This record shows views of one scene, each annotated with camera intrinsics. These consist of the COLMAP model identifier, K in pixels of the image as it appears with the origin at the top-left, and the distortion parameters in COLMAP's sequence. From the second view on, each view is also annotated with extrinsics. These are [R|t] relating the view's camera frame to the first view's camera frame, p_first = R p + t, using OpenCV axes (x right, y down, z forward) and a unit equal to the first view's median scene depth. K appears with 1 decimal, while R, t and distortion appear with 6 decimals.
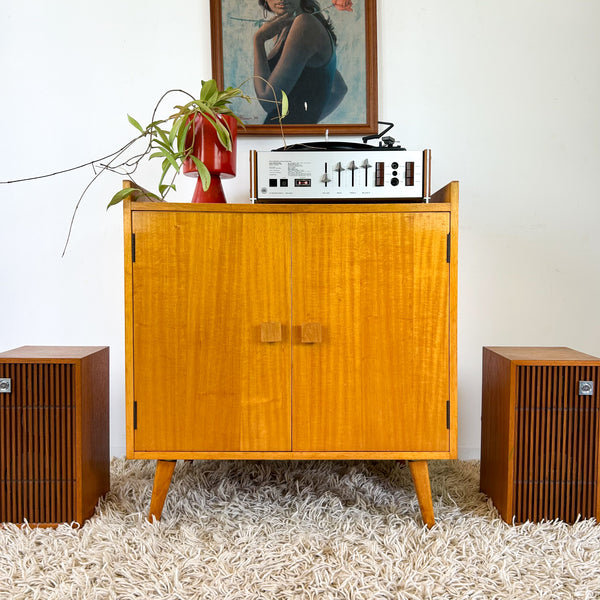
lens RADIAL K [[599.8, 0, 301.9], [0, 599.8, 301.7], [0, 0, 1]] dist [0.109777, -0.236379]
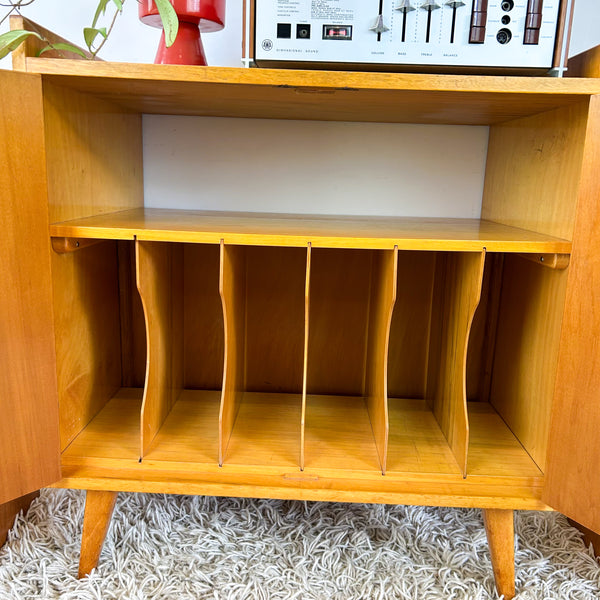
lens RADIAL K [[599.2, 0, 300.0], [0, 599.2, 300.0], [0, 0, 1]] dist [0.061925, -0.090655]
pose [[0.999114, 0.039621, -0.014206, -0.015182], [-0.036676, 0.985097, 0.168042, -0.047207], [0.020653, -0.167372, 0.985678, 0.409658]]
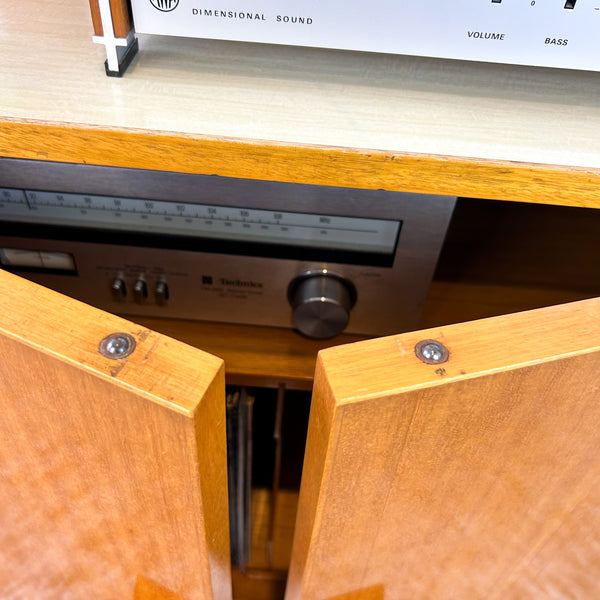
lens RADIAL K [[602.0, 0, 292.3], [0, 602.0, 296.6], [0, 0, 1]] dist [0.081204, -0.124747]
pose [[0.996437, 0.084253, 0.003730, -0.015637], [-0.064274, 0.730030, 0.680386, -0.247937], [0.054601, -0.678201, 0.732845, 0.798084]]
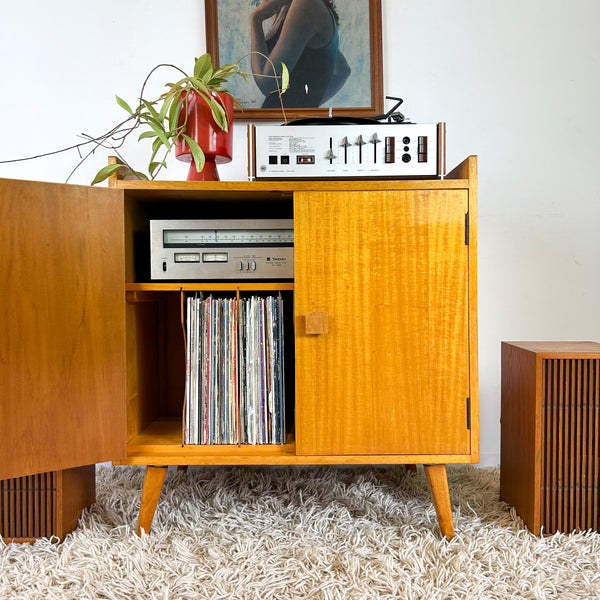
lens RADIAL K [[600.8, 0, 299.2], [0, 600.8, 302.6], [0, 0, 1]] dist [0.094244, -0.168882]
pose [[0.999980, -0.006032, 0.001710, -0.011229], [0.006073, 0.999668, -0.025056, 0.041731], [-0.001559, 0.025066, 0.999685, 0.090215]]
